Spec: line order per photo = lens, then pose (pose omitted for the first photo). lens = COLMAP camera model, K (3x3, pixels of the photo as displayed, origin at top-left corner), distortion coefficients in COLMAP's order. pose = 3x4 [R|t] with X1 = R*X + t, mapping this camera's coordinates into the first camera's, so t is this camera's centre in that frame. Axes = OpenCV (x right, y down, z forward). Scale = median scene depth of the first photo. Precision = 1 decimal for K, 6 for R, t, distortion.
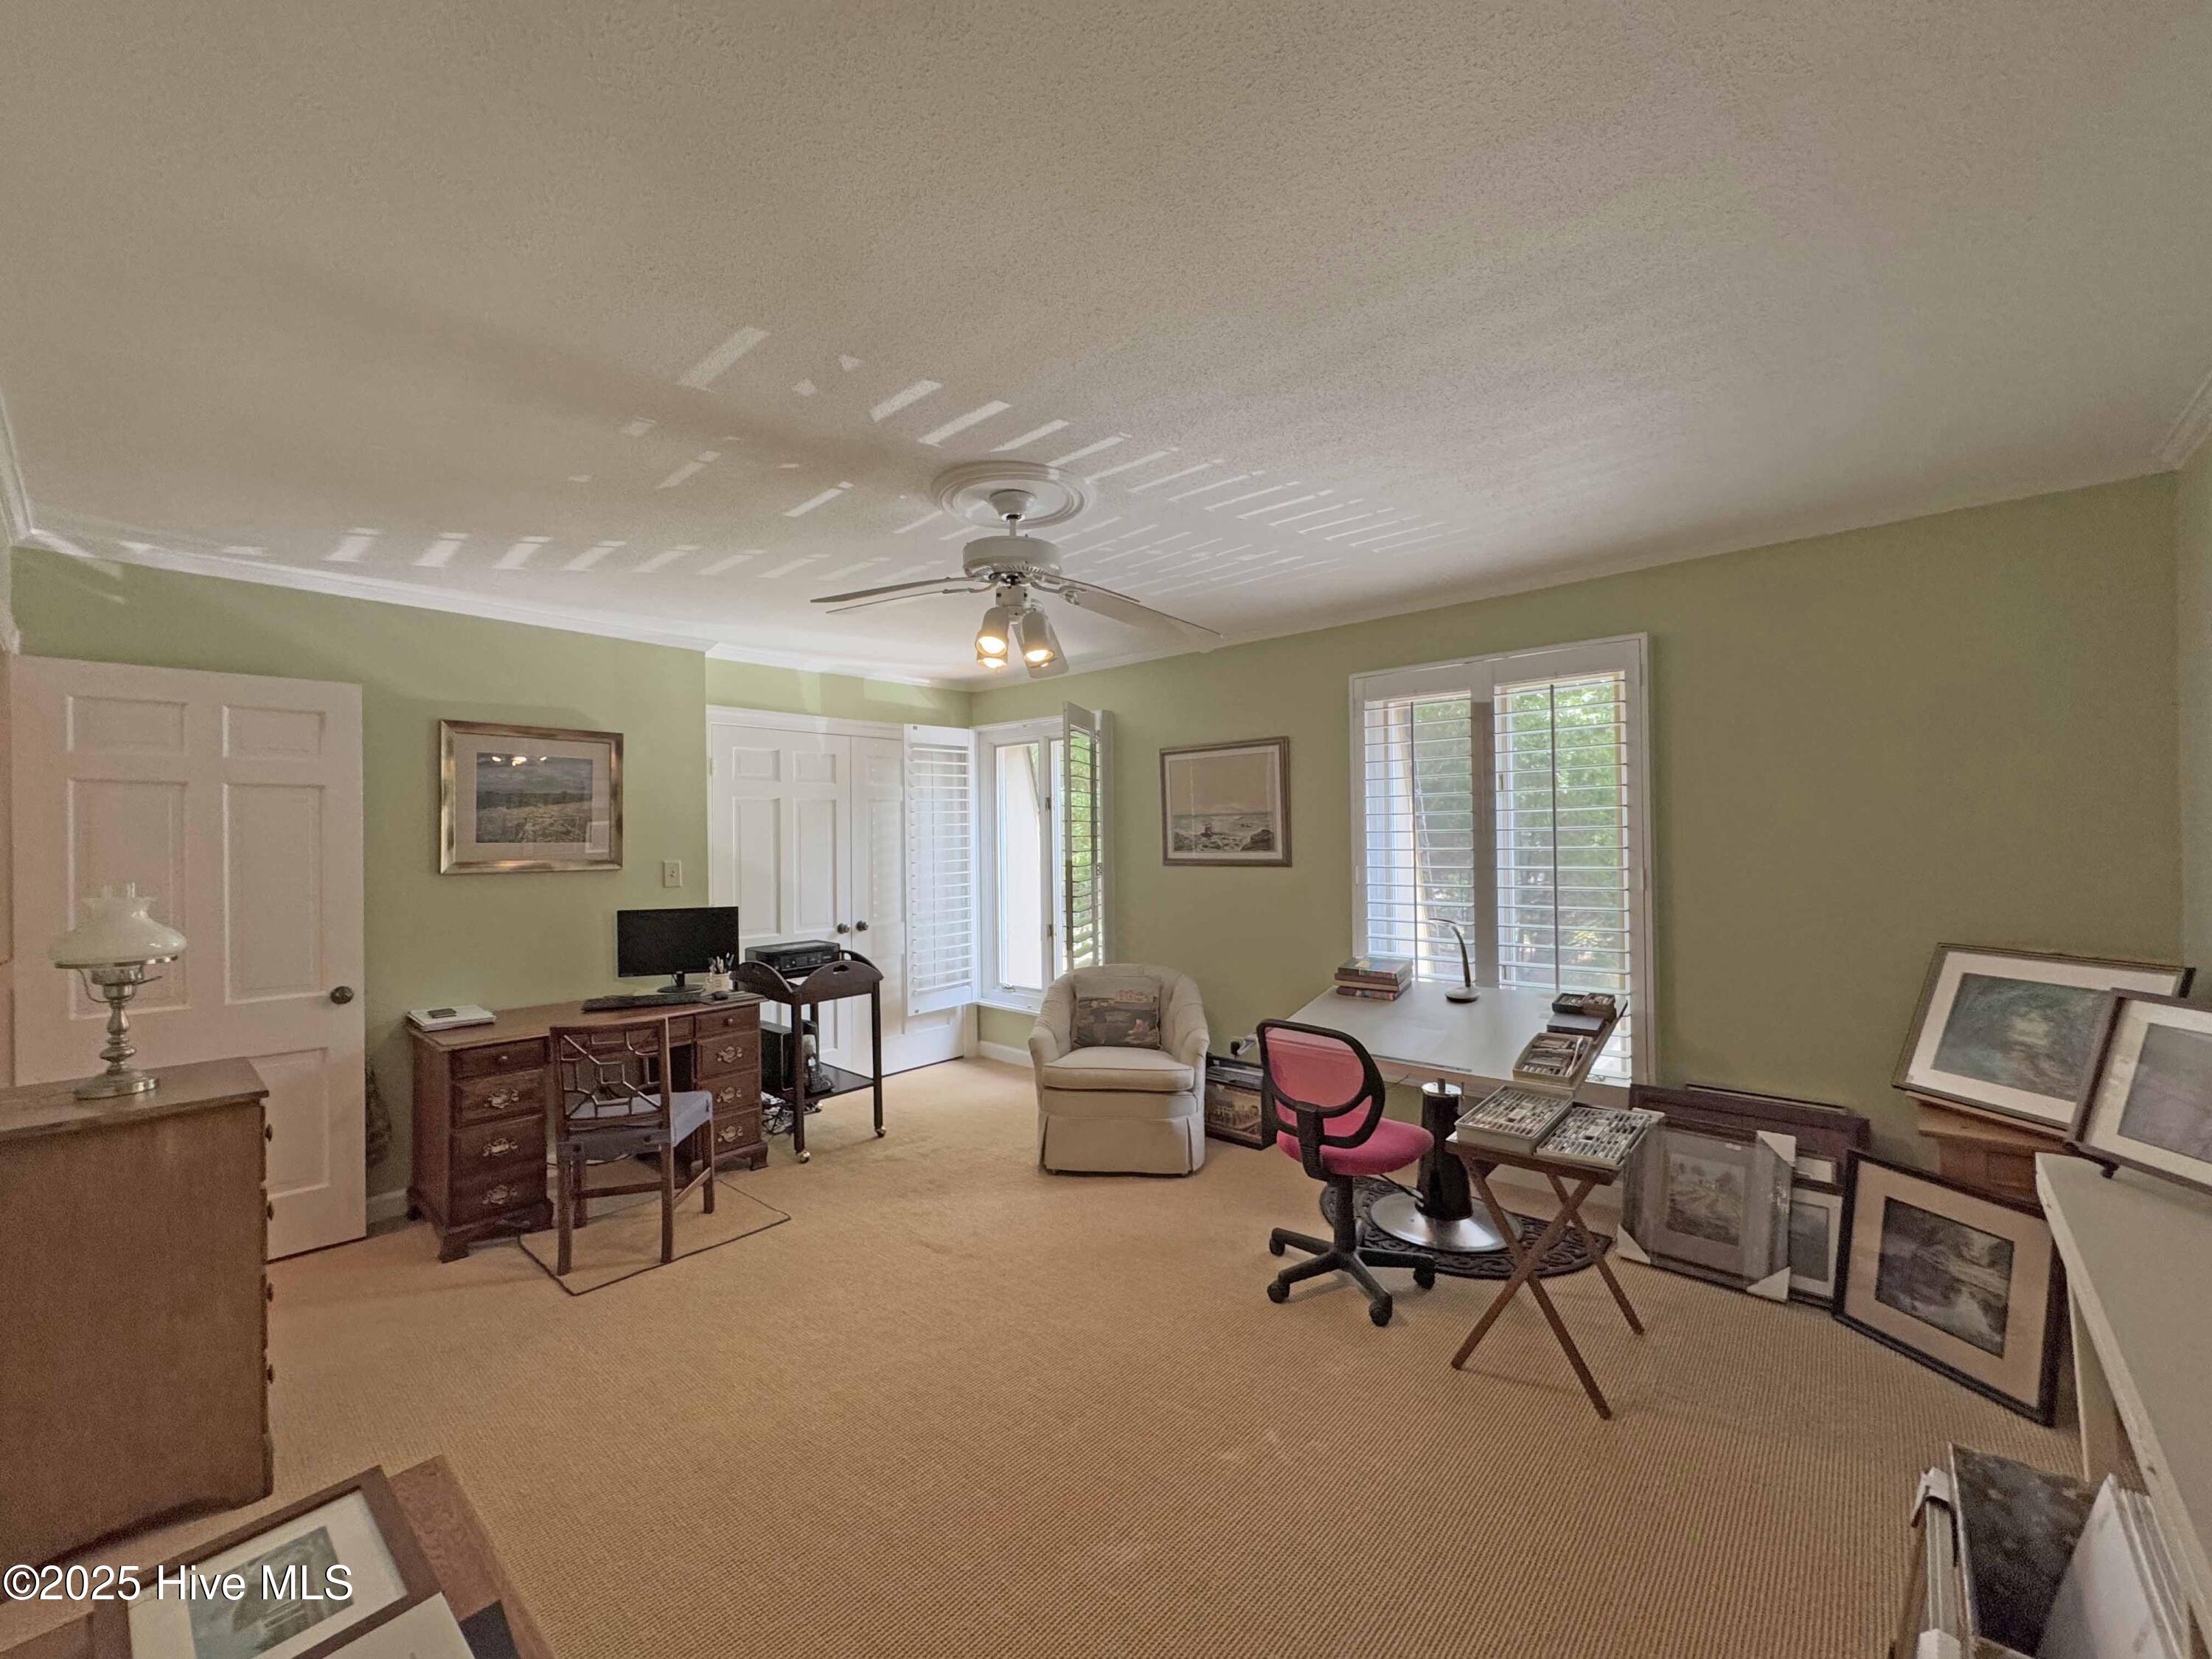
lens RADIAL K [[883.9, 0, 1099.3], [0, 883.9, 831.6], [0, 0, 1]] dist [-0.003690, 0.000687]
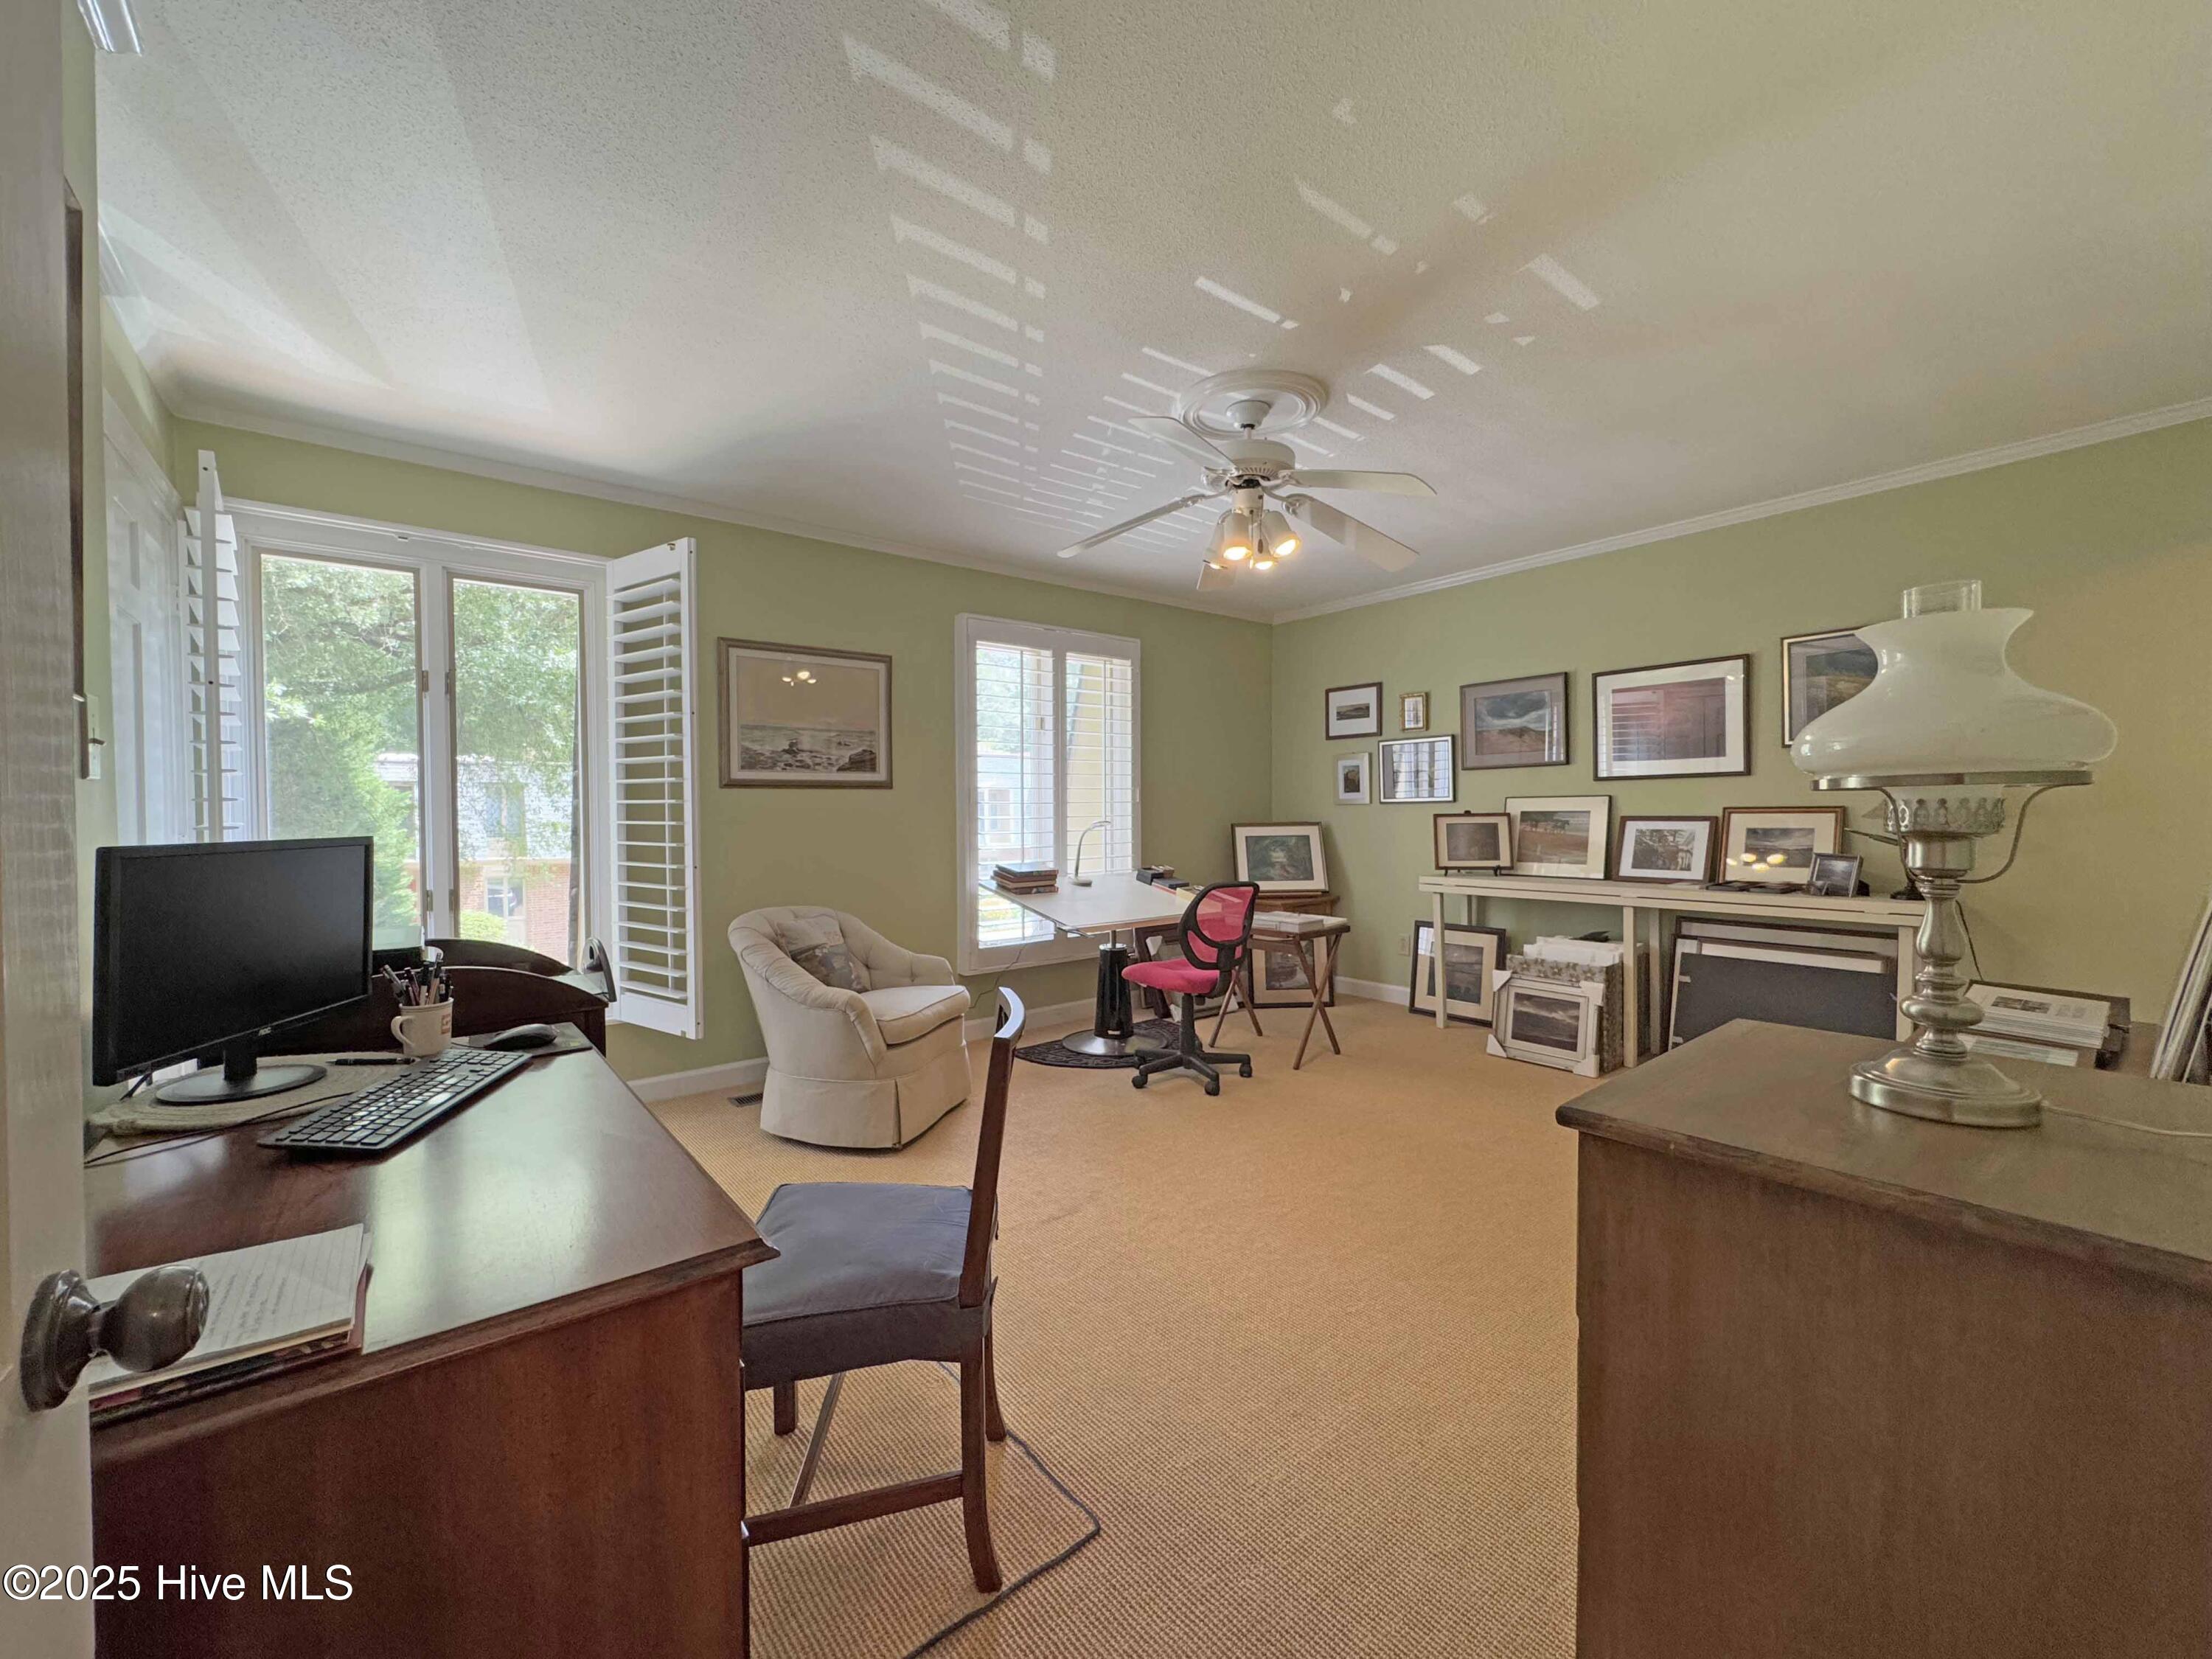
lens RADIAL K [[883.9, 0, 1103.5], [0, 883.9, 832.4], [0, 0, 1]] dist [-0.003690, 0.000687]
pose [[0.159123, -0.011557, 0.987191, -0.724627], [-0.001364, 0.999928, 0.011926, 0.076581], [-0.987258, -0.003245, 0.159096, 0.608979]]
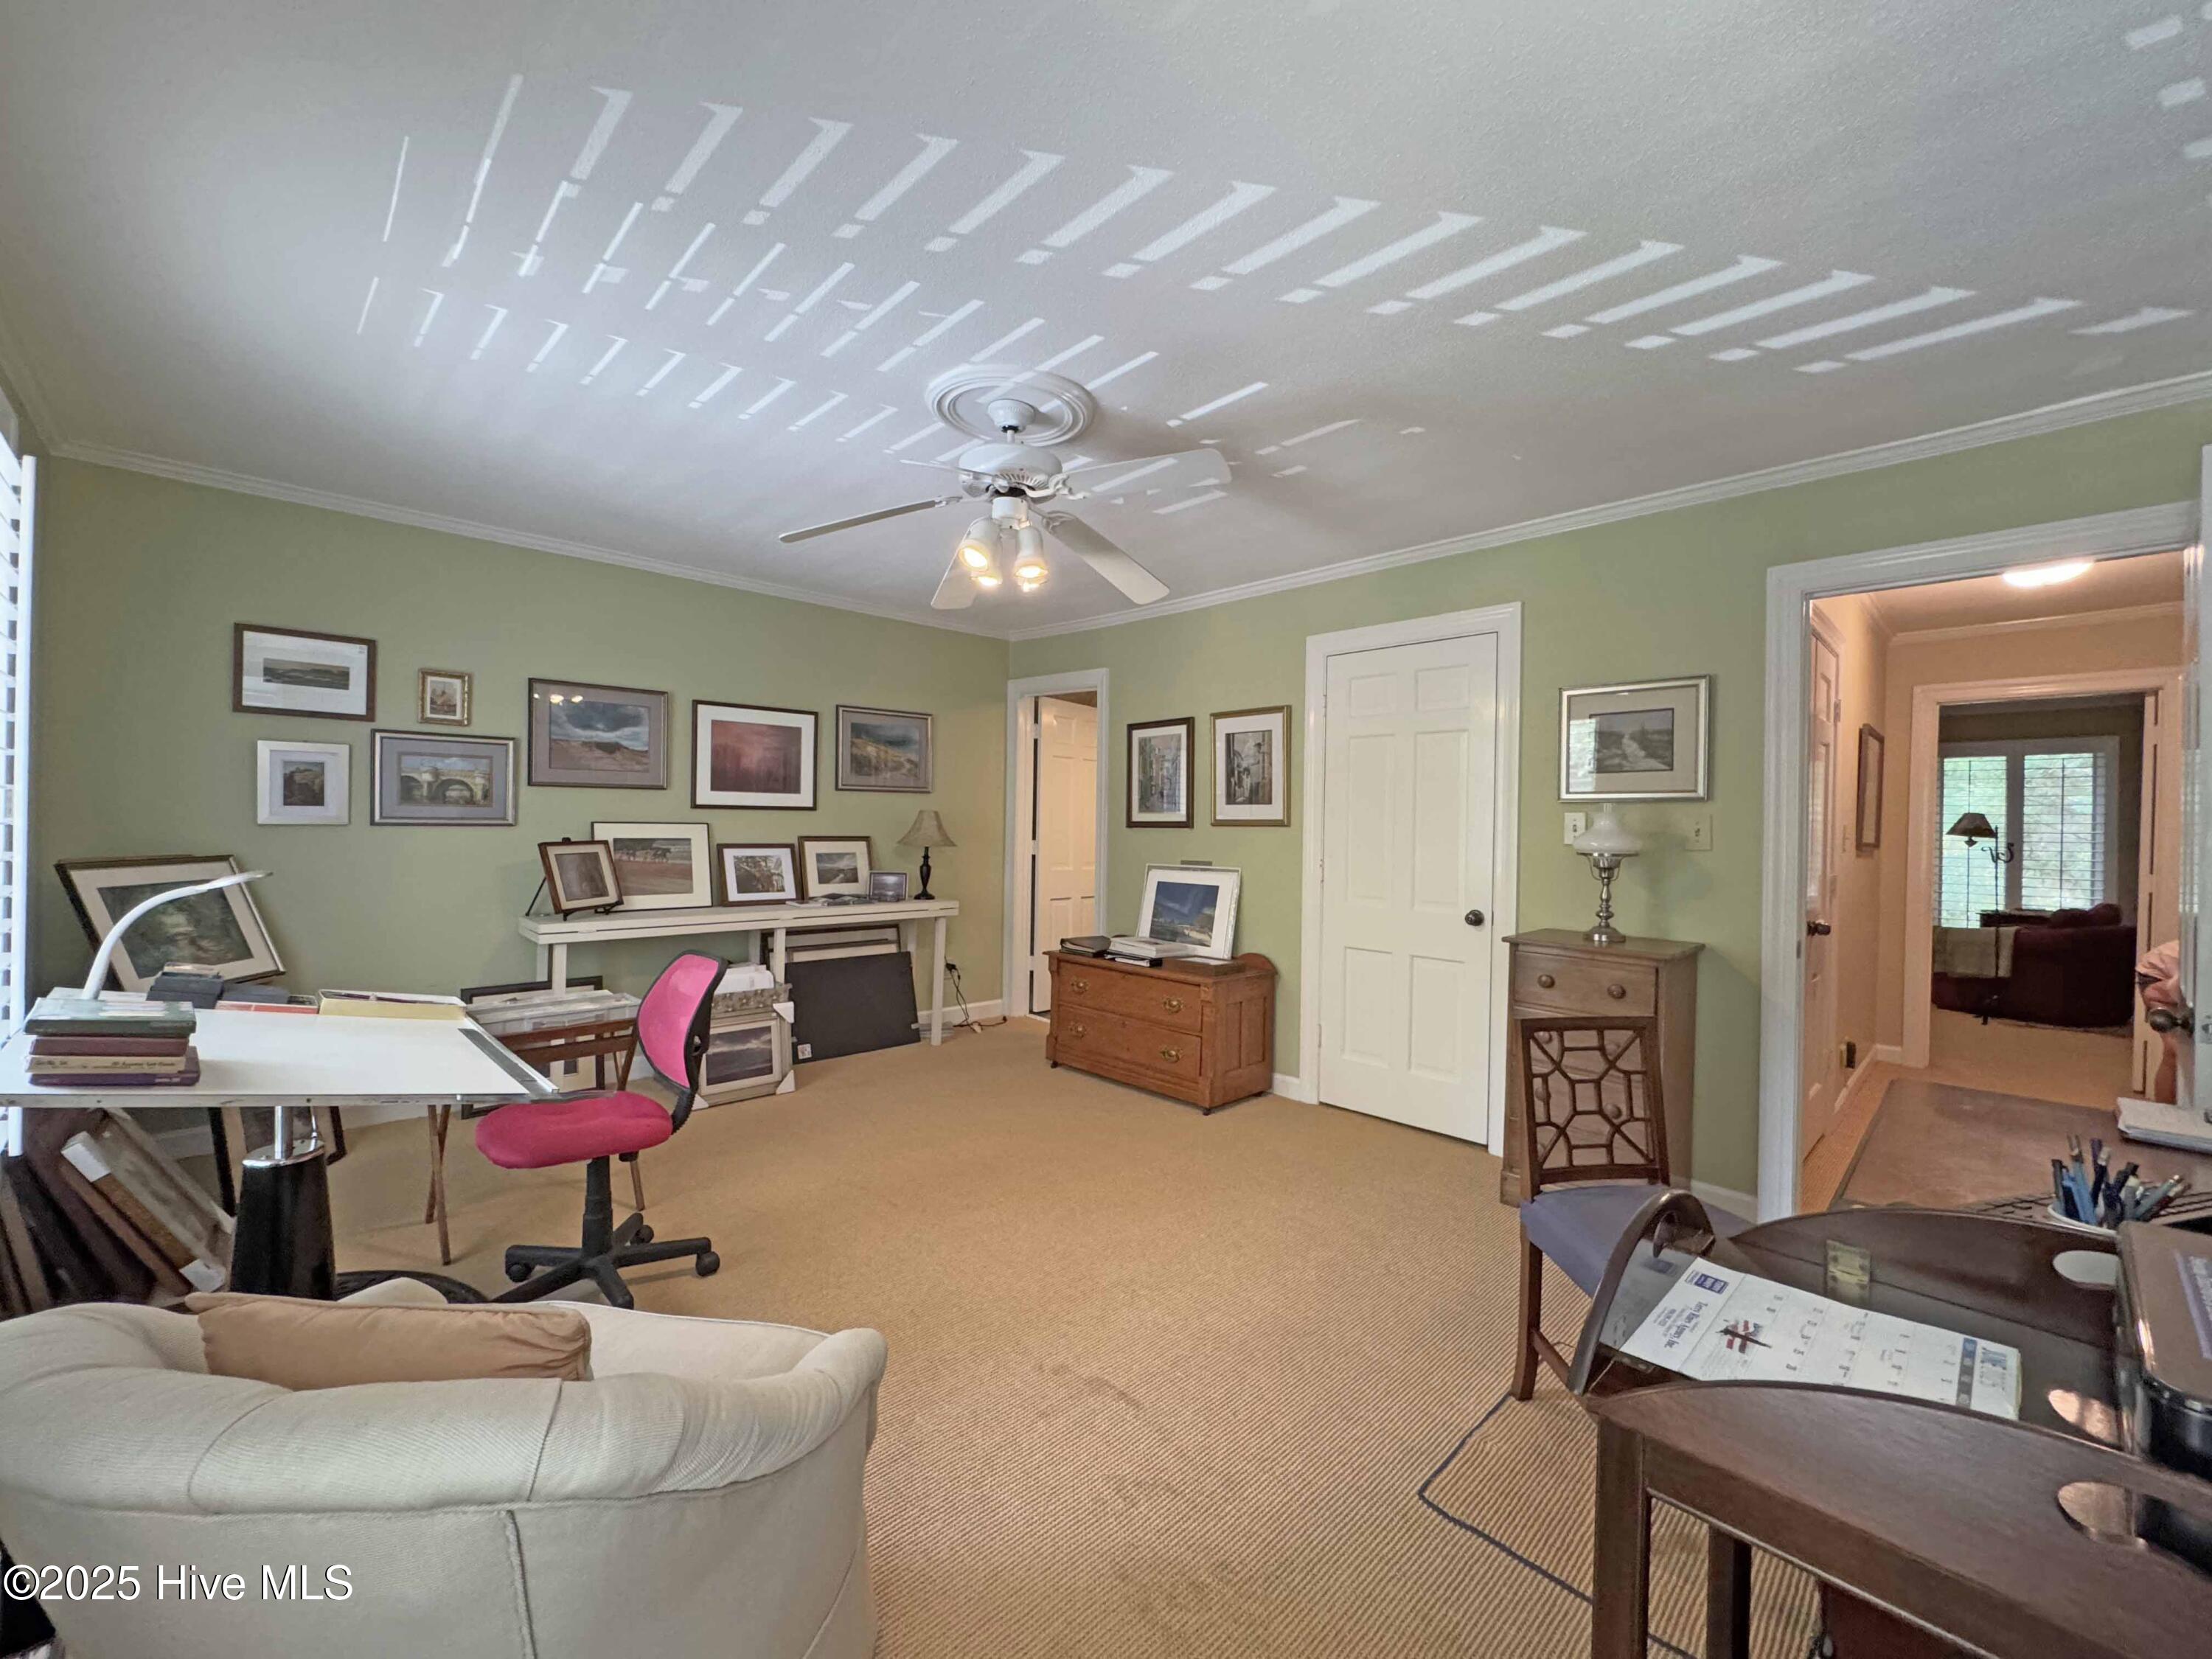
lens RADIAL K [[883.9, 0, 1108.3], [0, 883.9, 822.3], [0, 0, 1]] dist [-0.003690, 0.000687]
pose [[-0.997938, -0.002681, 0.064137, -0.162552], [-0.003553, 0.999903, -0.013491, 0.056573], [-0.064094, -0.013691, -0.997850, 1.192940]]
